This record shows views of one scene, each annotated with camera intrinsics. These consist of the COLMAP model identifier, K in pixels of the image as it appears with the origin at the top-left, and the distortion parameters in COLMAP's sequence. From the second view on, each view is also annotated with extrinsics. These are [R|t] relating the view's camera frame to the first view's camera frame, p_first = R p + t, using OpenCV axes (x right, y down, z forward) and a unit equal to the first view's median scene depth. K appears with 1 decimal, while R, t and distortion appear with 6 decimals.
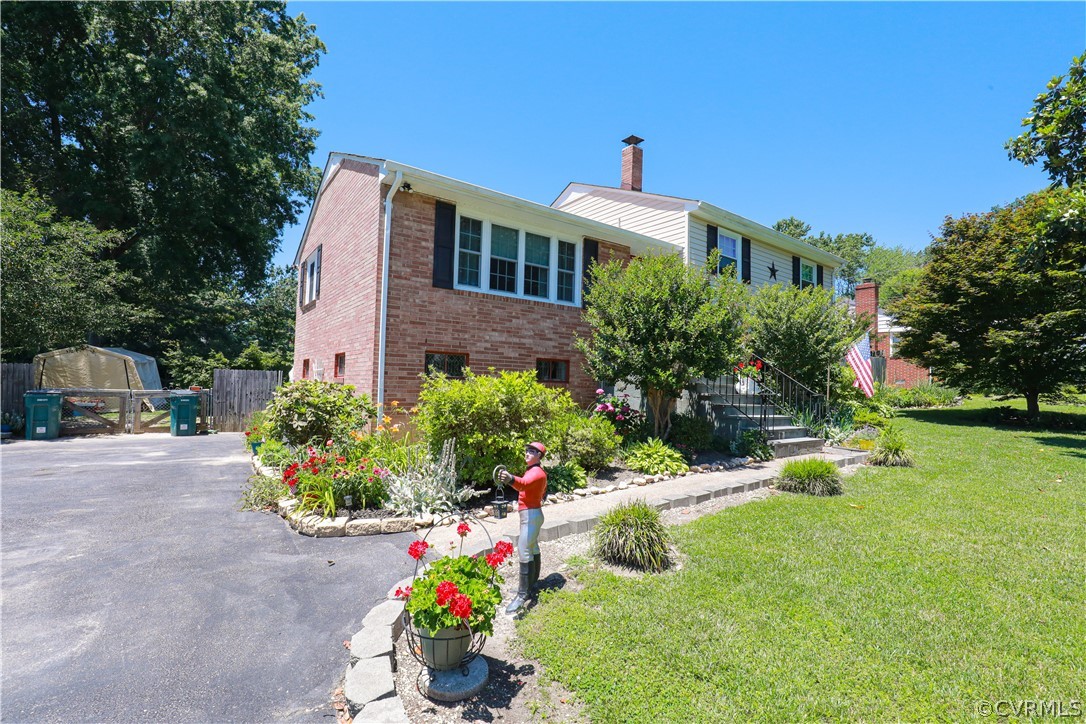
lens RADIAL K [[495.9, 0, 543.8], [0, 495.9, 365.7], [0, 0, 1]] dist [-0.036979, 0.006812]
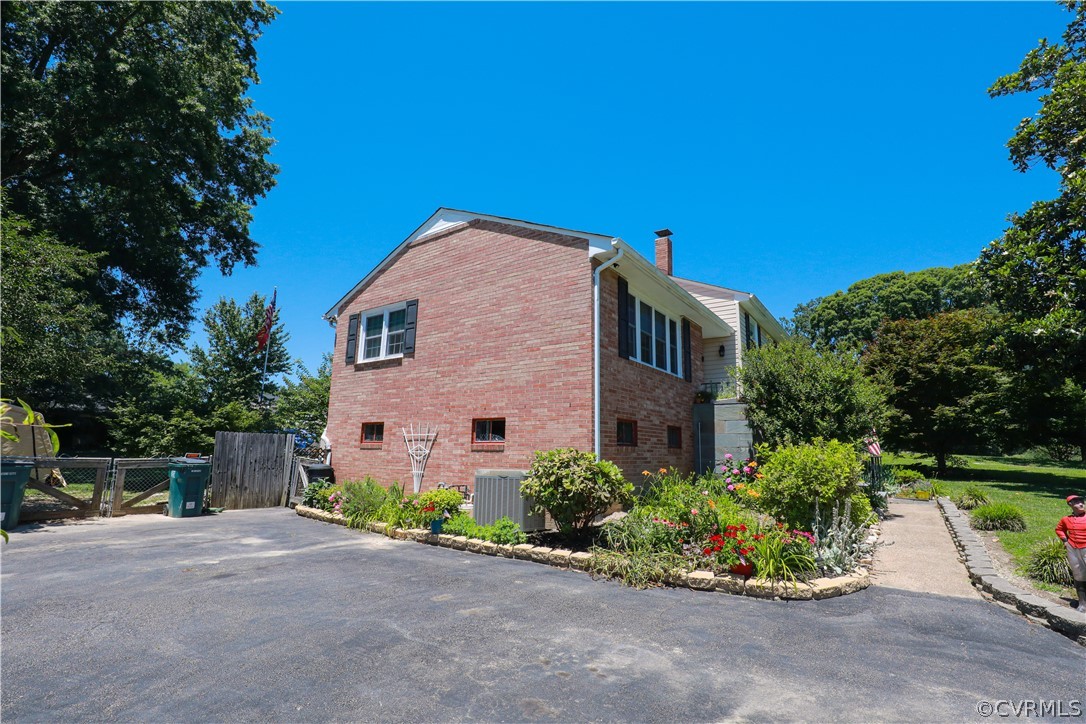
lens RADIAL K [[495.9, 0, 545.8], [0, 495.9, 363.1], [0, 0, 1]] dist [-0.036979, 0.006812]
pose [[0.947216, 0.049502, 0.316752, -0.554957], [-0.008286, 0.991458, -0.130165, -0.006530], [-0.320489, 0.120670, 0.939535, 0.054259]]
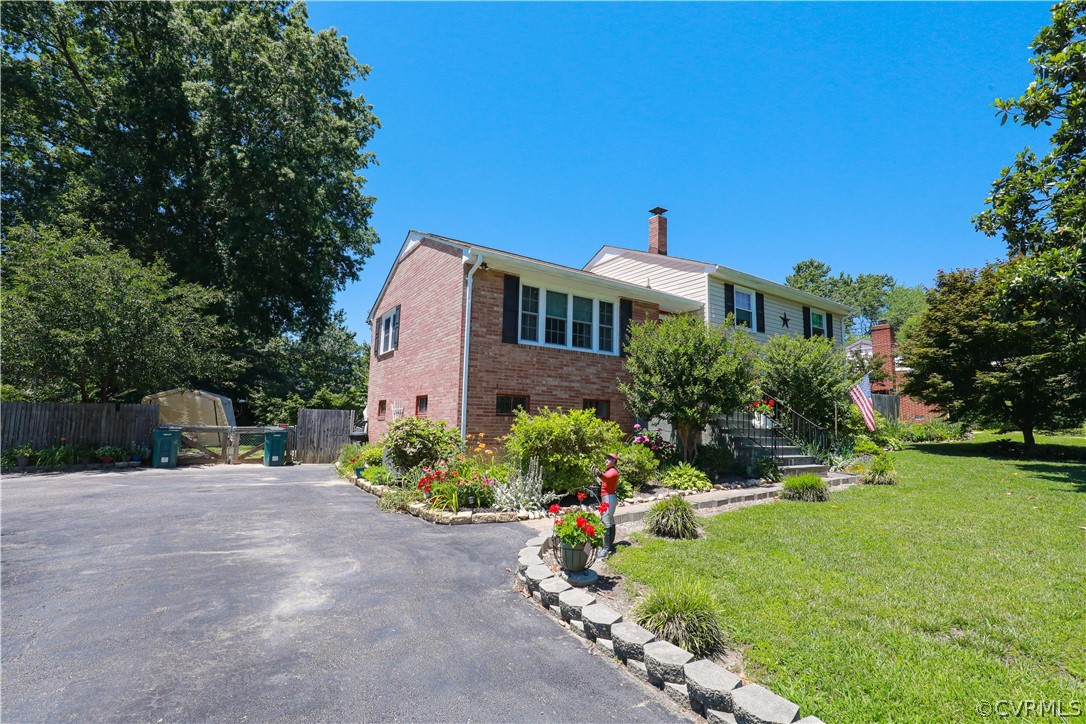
lens RADIAL K [[495.9, 0, 544.0], [0, 495.9, 366.2], [0, 0, 1]] dist [-0.036979, 0.006812]
pose [[0.998856, -0.007589, -0.047213, -0.047531], [0.003891, 0.996951, -0.077939, -0.000678], [0.047661, 0.077666, 0.995840, -0.190666]]
